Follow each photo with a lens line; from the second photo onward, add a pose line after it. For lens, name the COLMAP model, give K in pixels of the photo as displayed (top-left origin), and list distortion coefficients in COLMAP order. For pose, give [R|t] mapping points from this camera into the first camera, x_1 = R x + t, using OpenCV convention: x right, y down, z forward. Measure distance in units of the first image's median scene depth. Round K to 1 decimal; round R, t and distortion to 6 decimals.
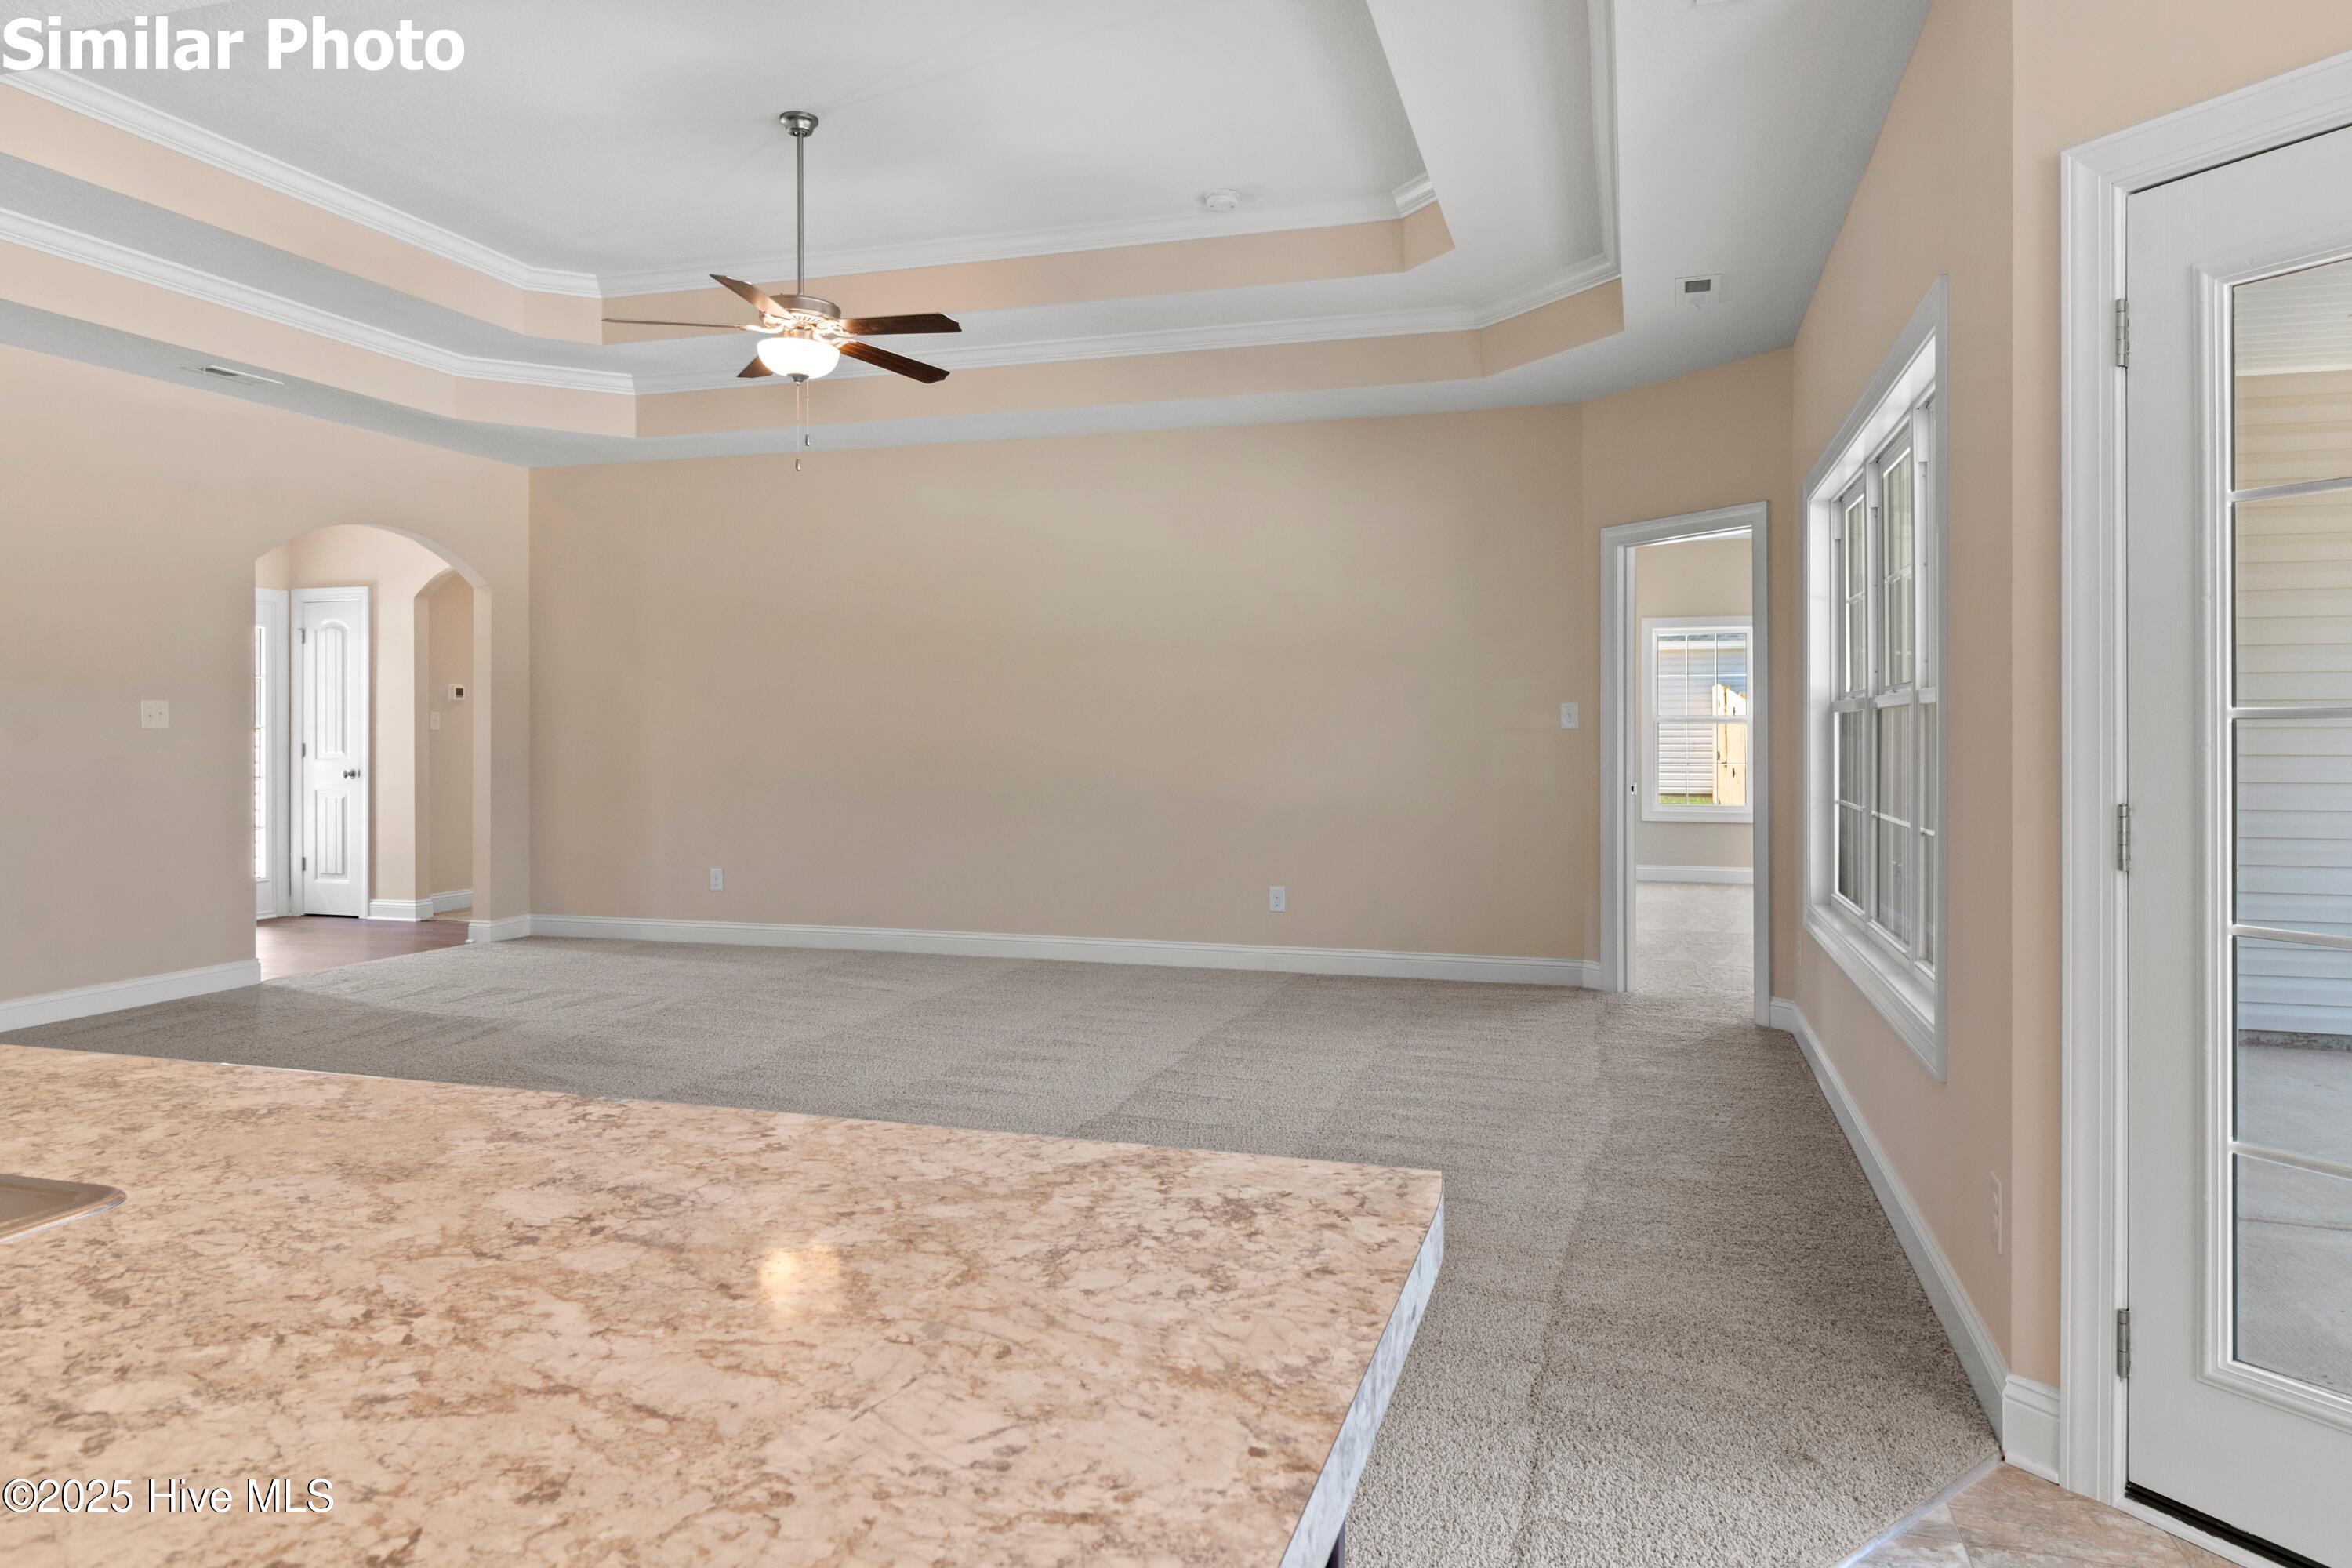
lens RADIAL K [[1506.3, 0, 1178.0], [0, 1506.3, 735.9], [0, 0, 1]] dist [-0.001400, -0.002701]
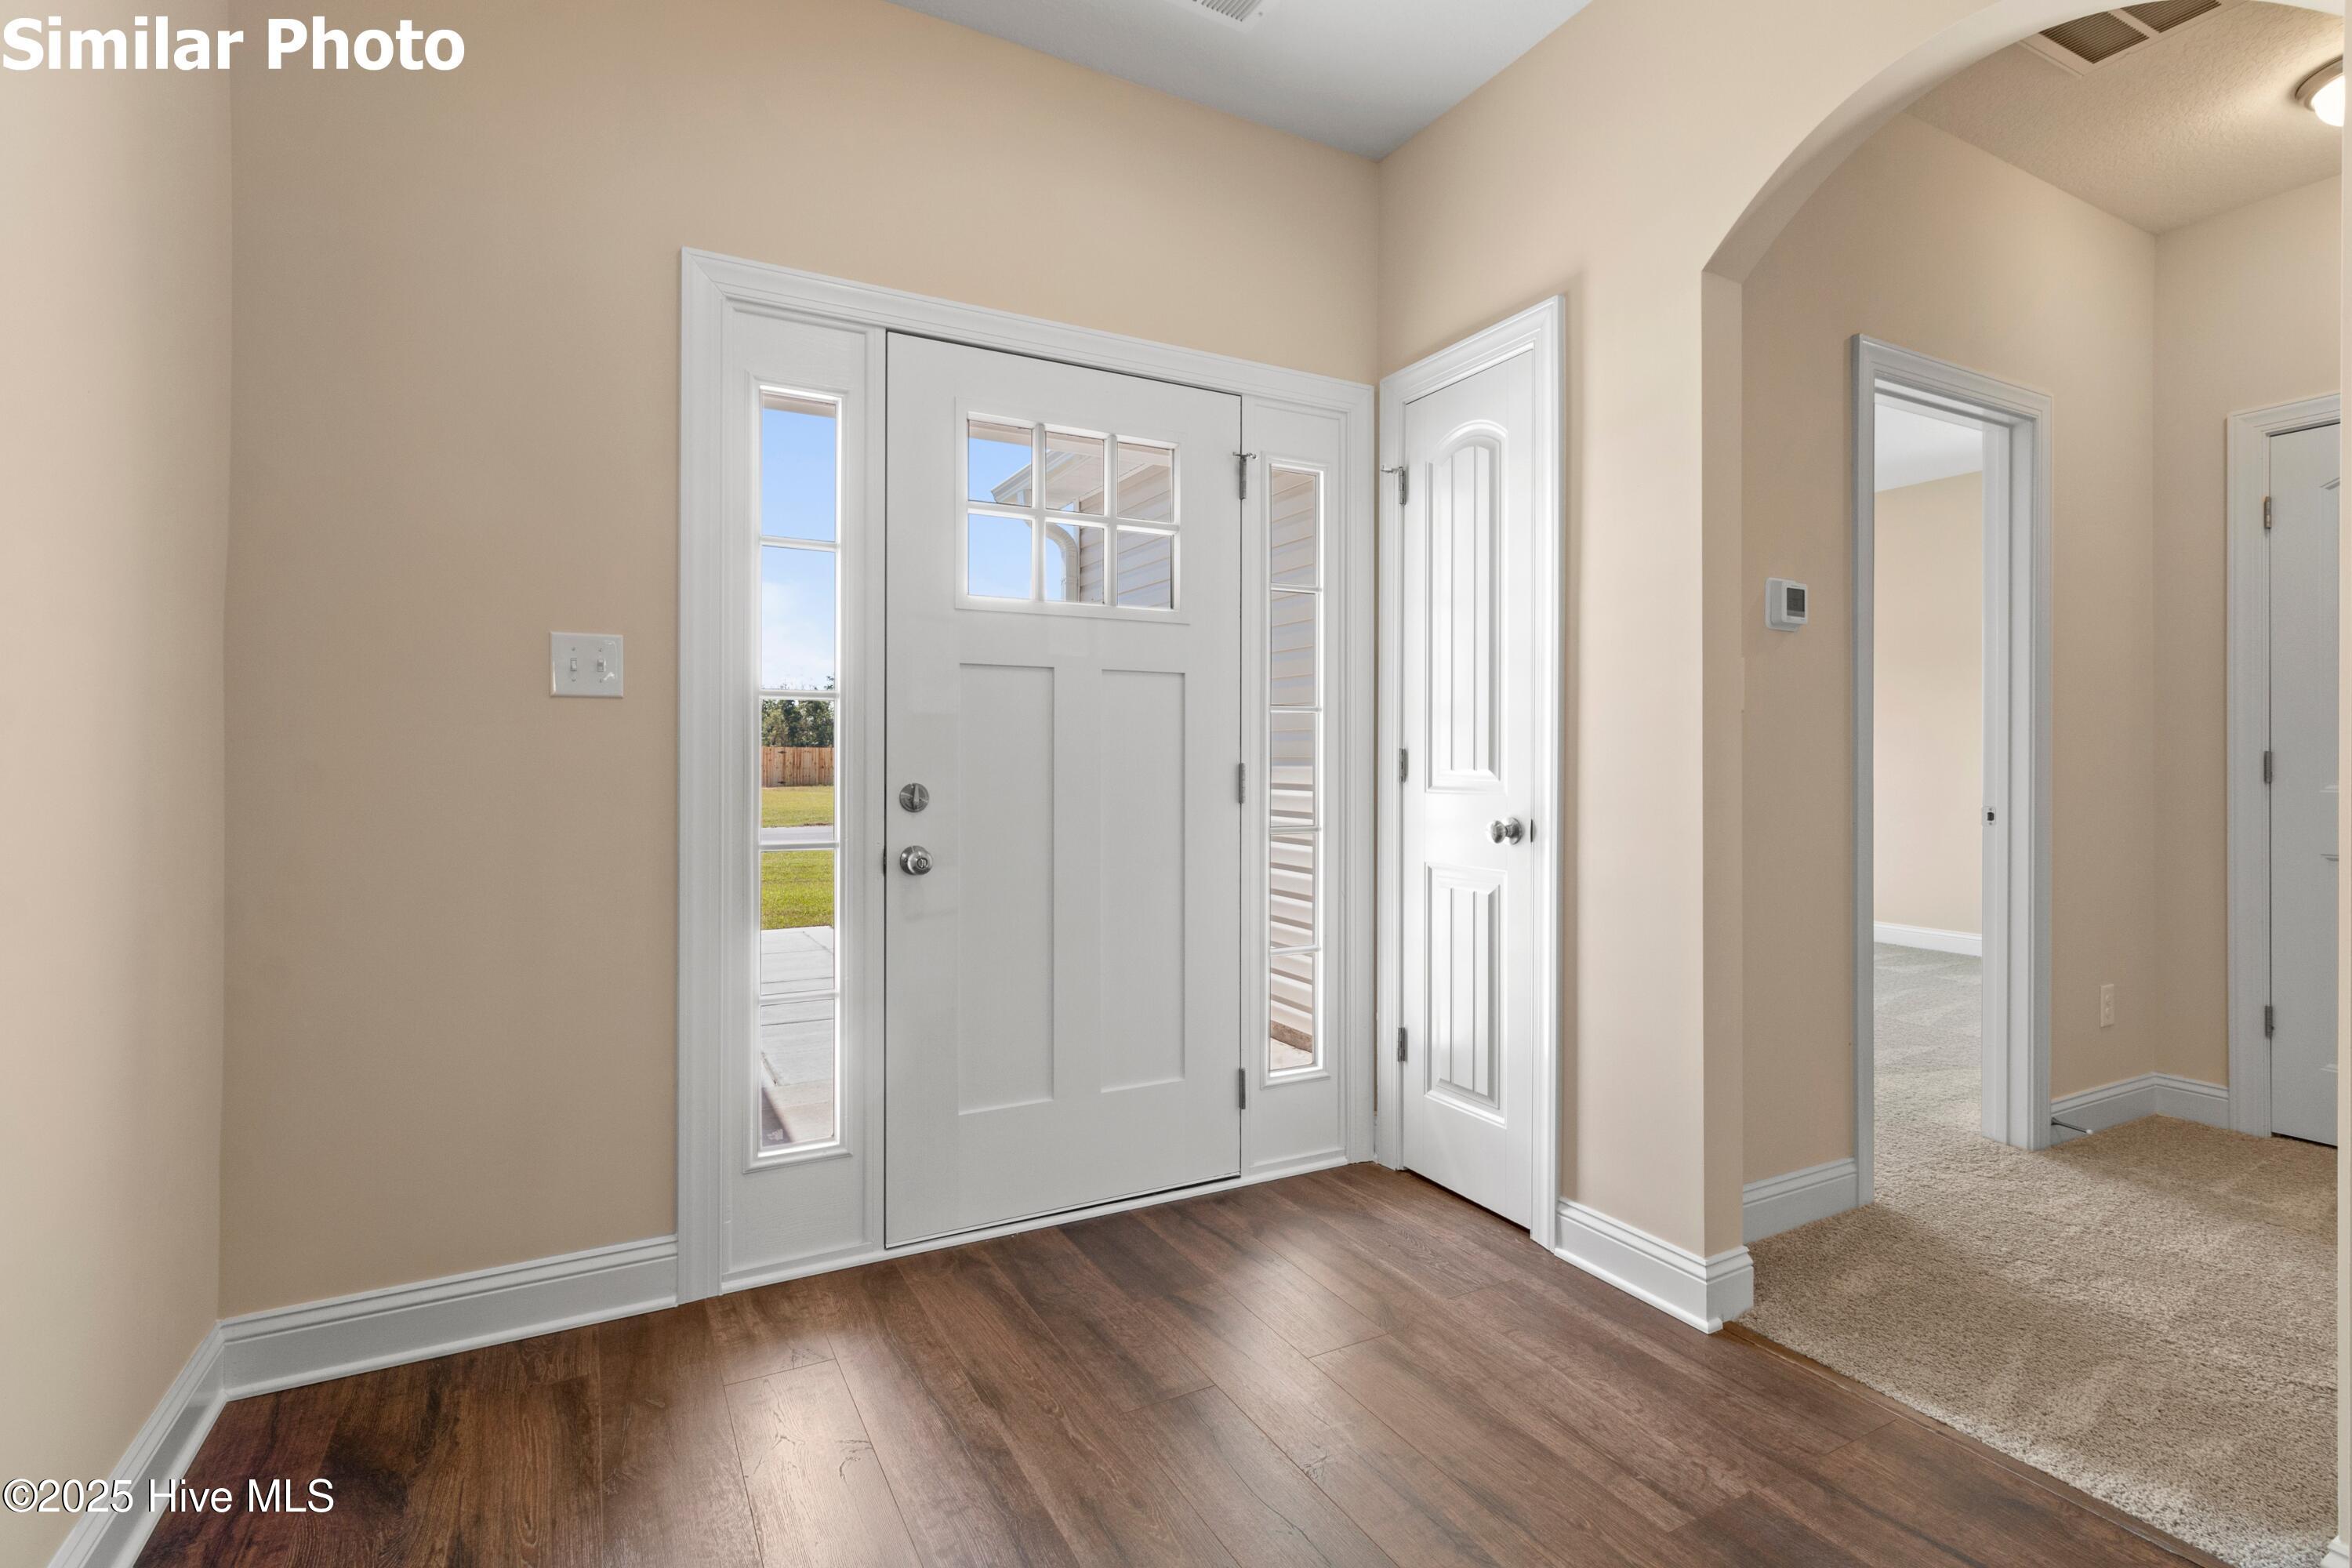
lens RADIAL K [[1112.1, 0, 1185.4], [0, 1112.1, 766.9], [0, 0, 1]] dist [0.000262, 0.000296]
pose [[0.715324, 0.001161, -0.698792, -0.419049], [-0.003601, 0.999991, -0.002025, 0.010937], [0.698783, 0.003965, 0.715322, 0.754710]]
